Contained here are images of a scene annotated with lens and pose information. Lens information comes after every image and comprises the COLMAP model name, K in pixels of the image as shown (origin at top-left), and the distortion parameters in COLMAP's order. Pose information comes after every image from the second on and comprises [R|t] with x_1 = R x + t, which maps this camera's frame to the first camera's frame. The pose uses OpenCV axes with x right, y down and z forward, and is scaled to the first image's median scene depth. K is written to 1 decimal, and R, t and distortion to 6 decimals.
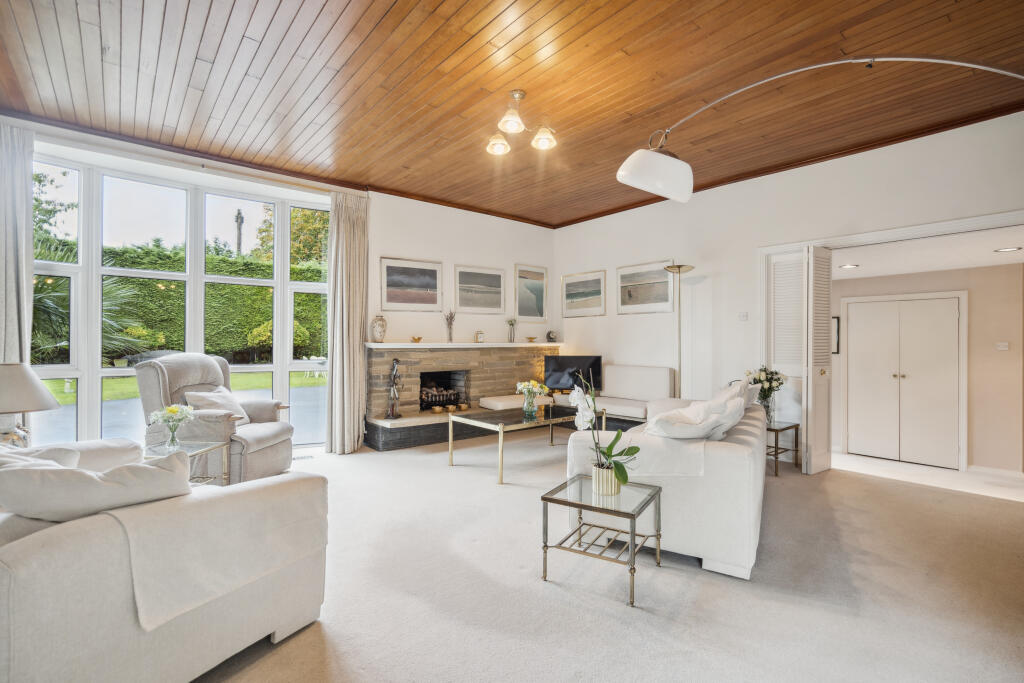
lens RADIAL K [[475.3, 0, 506.7], [0, 475.3, 339.3], [0, 0, 1]] dist [-0.001082, 0.000227]
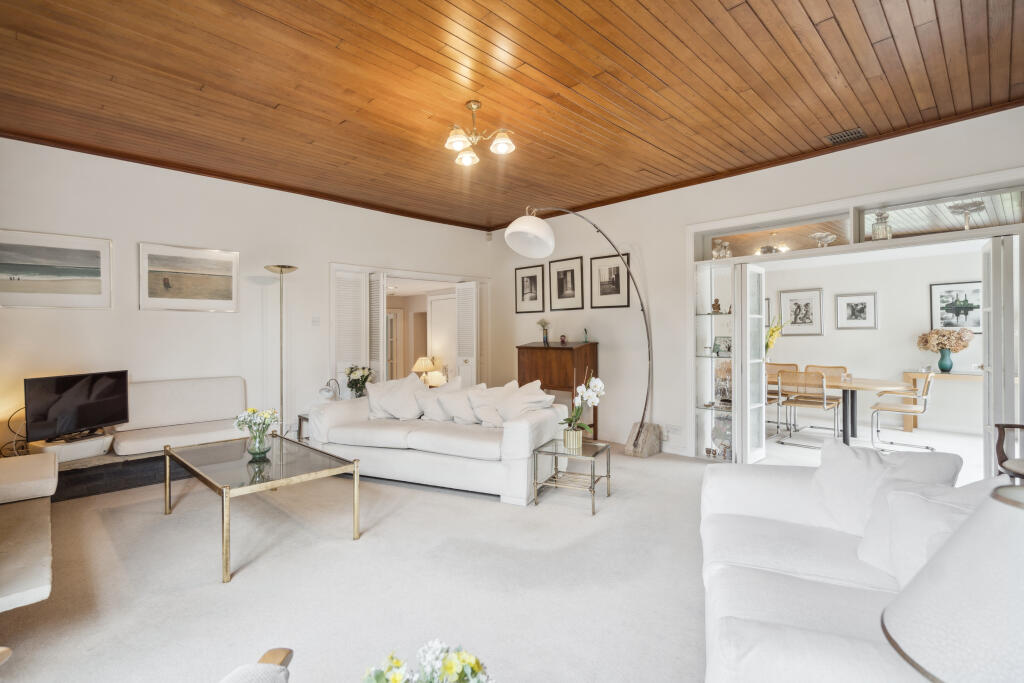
lens RADIAL K [[475.3, 0, 507.7], [0, 475.3, 338.7], [0, 0, 1]] dist [-0.001082, 0.000227]
pose [[-0.095687, -0.006884, 0.995388, -0.516855], [0.004318, 0.999964, 0.007331, -0.012649], [-0.995402, 0.004999, -0.095654, 0.542336]]
